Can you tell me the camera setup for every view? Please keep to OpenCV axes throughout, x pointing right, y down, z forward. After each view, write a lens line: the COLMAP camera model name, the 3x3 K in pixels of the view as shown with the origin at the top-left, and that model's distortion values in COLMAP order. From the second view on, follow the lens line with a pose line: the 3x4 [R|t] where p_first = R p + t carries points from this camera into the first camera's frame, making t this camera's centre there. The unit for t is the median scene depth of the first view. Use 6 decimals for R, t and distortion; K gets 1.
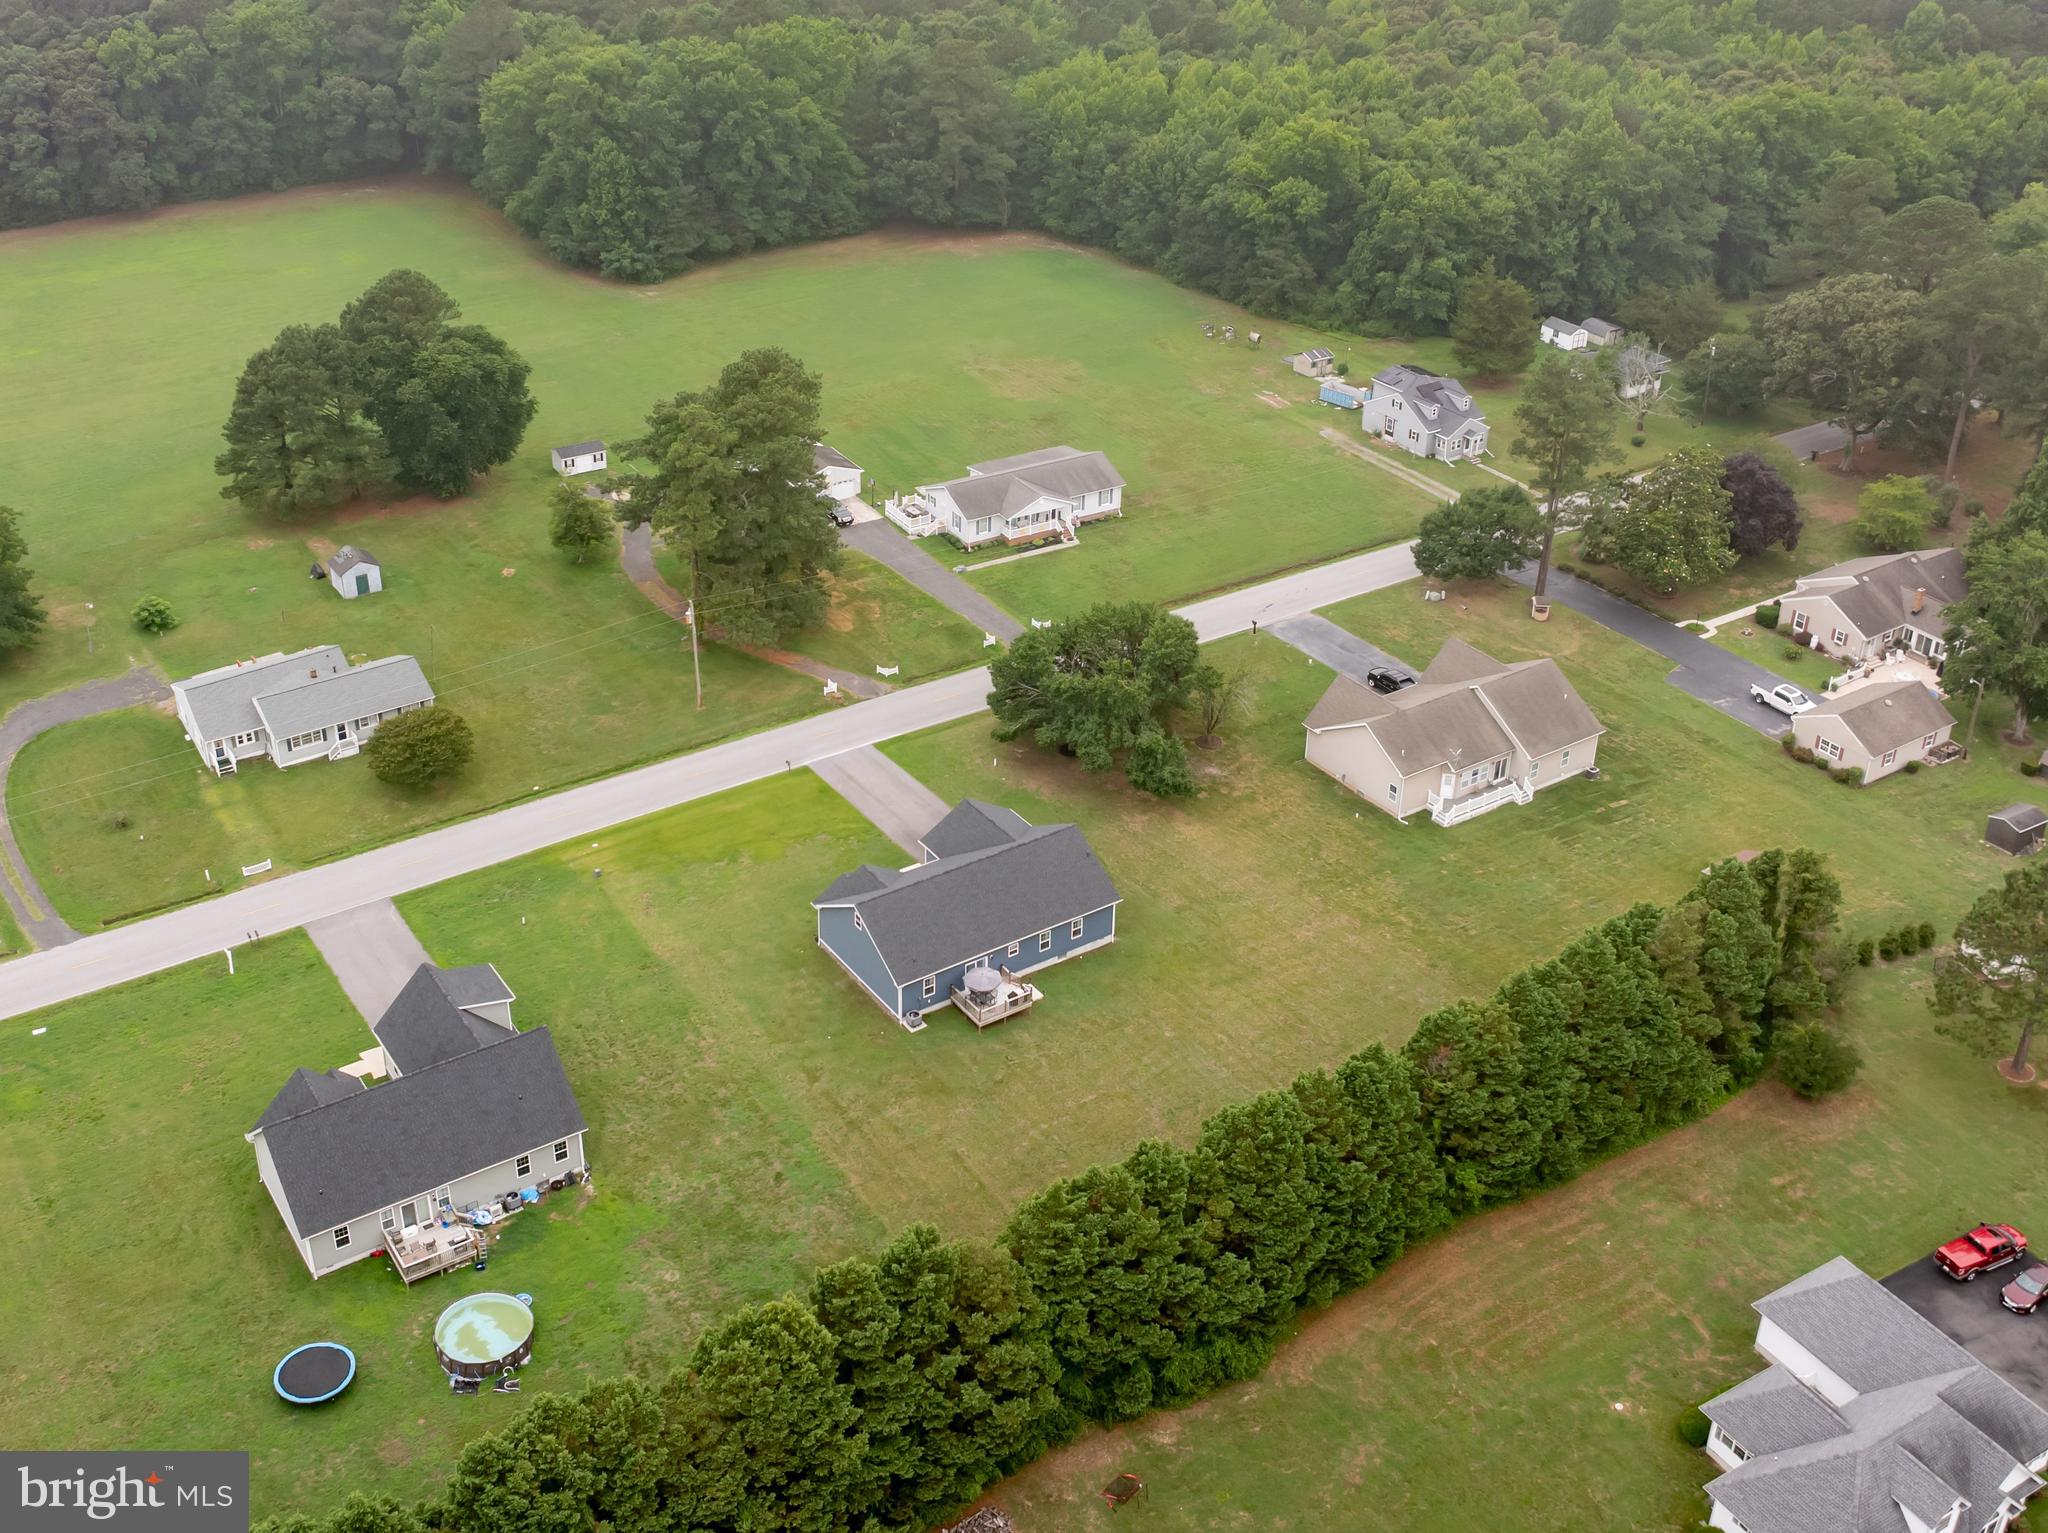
lens RADIAL K [[2082.8, 0, 954.5], [0, 2082.8, 643.8], [0, 0, 1]] dist [-0.015599, -0.034617]
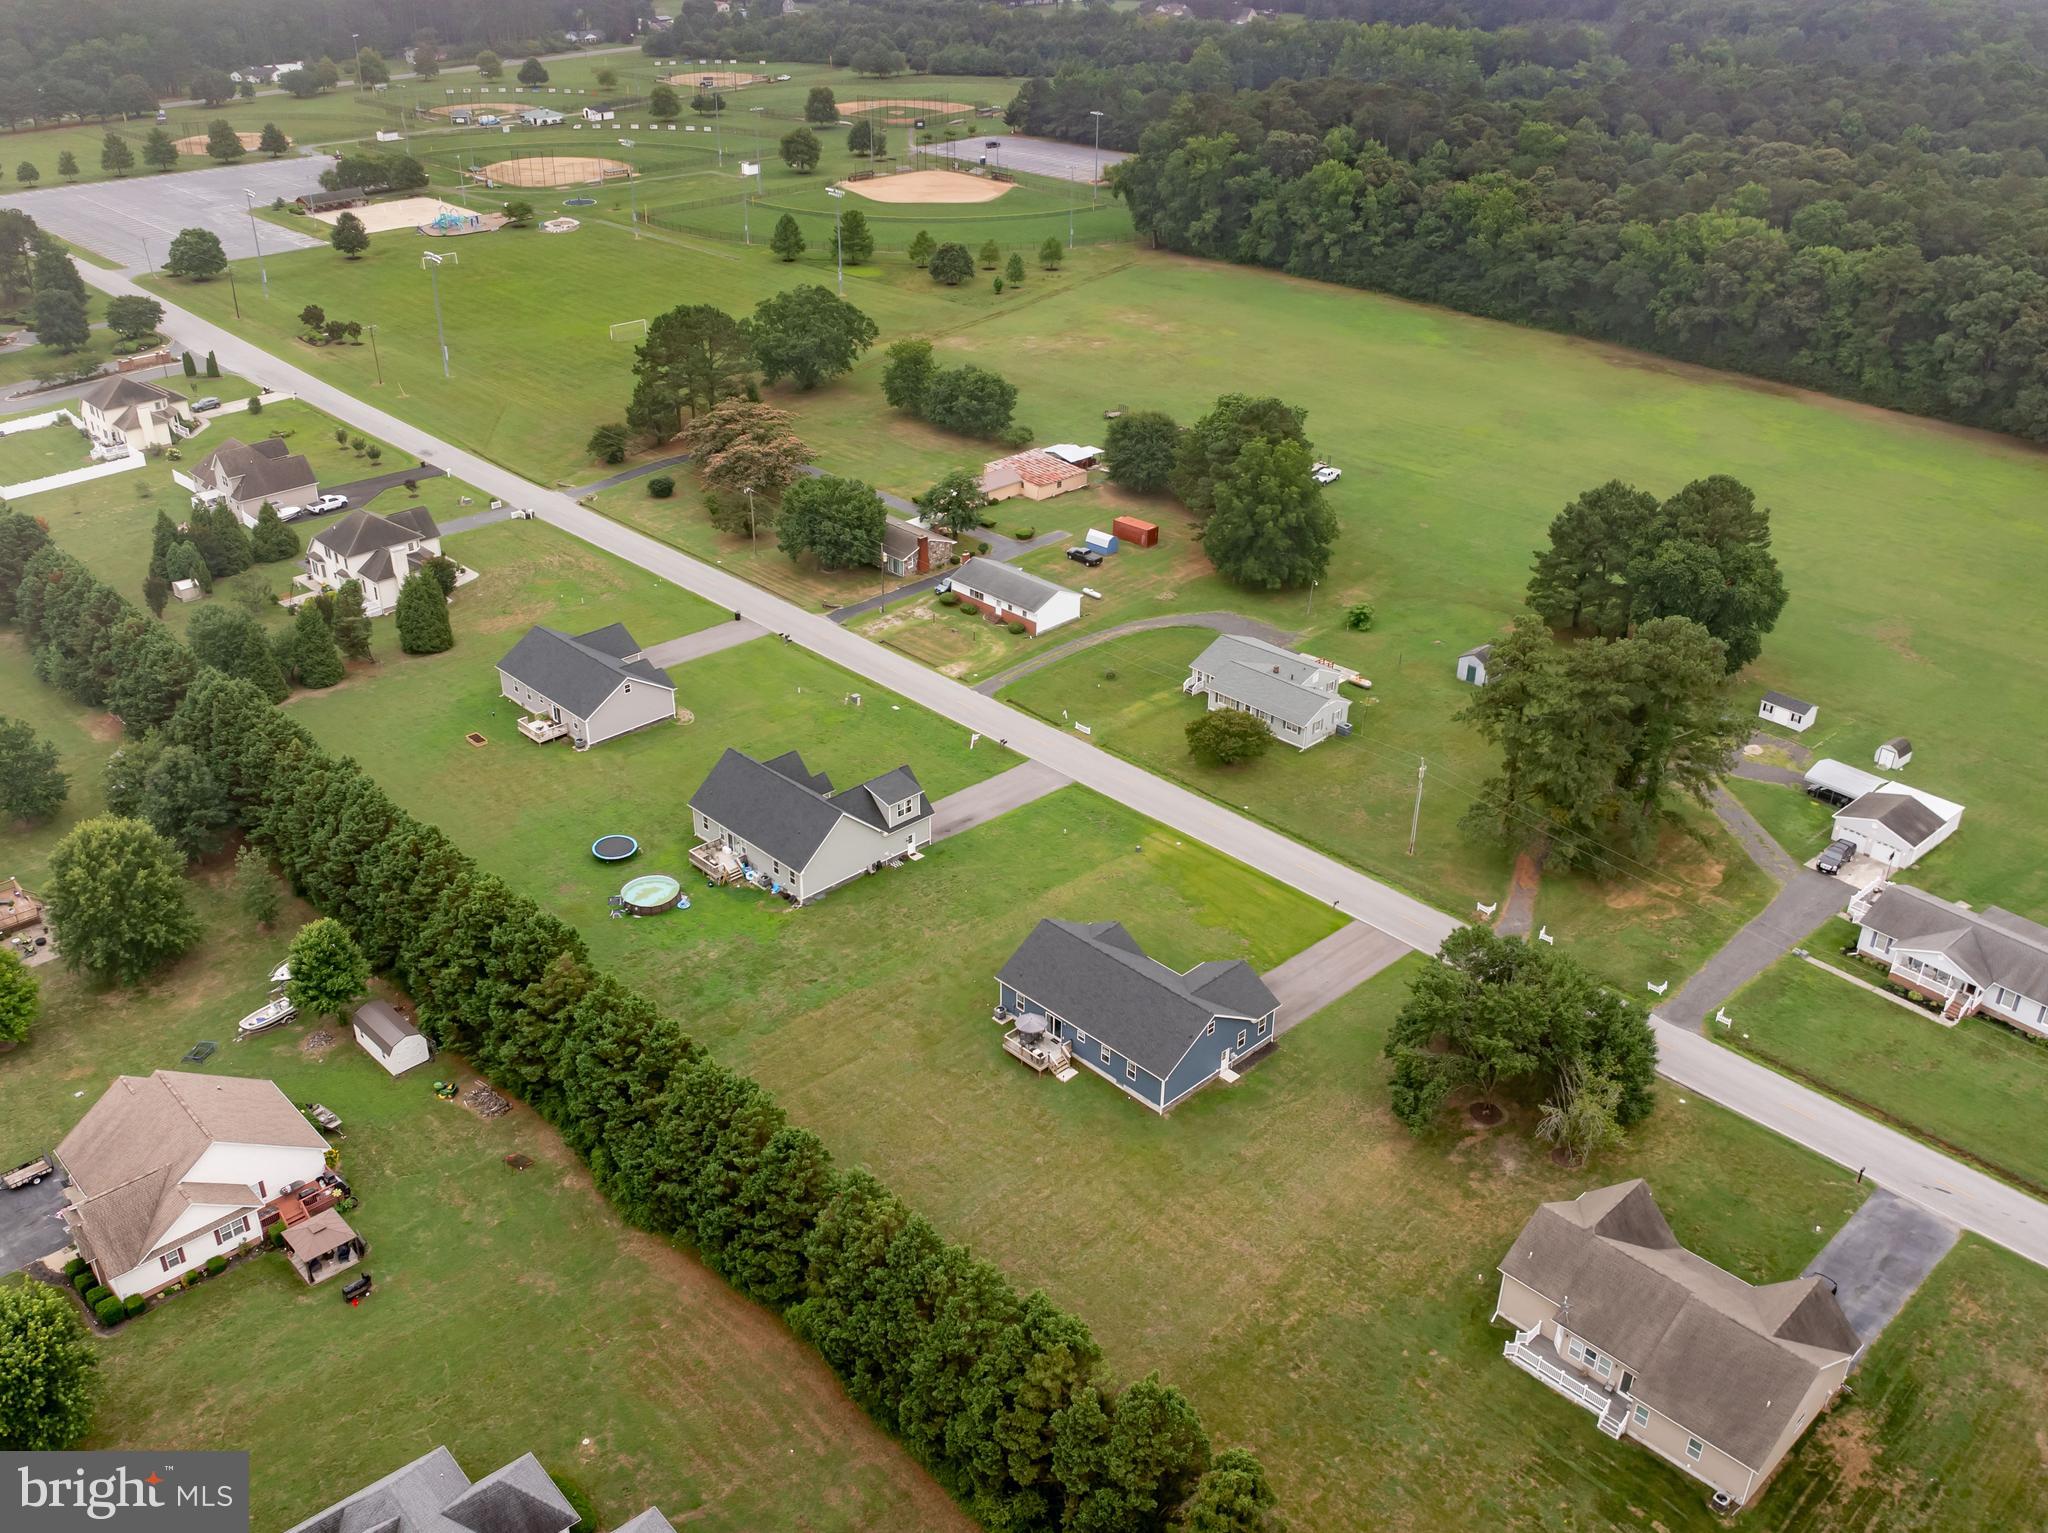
lens RADIAL K [[1762.8, 0, 999.8], [0, 1762.8, 766.0], [0, 0, 1]] dist [-0.032476, -0.006544]
pose [[0.183710, 0.466263, -0.865361, 0.586483], [-0.459045, 0.819148, 0.343911, -0.214337], [0.869211, 0.334059, 0.364521, 0.411335]]
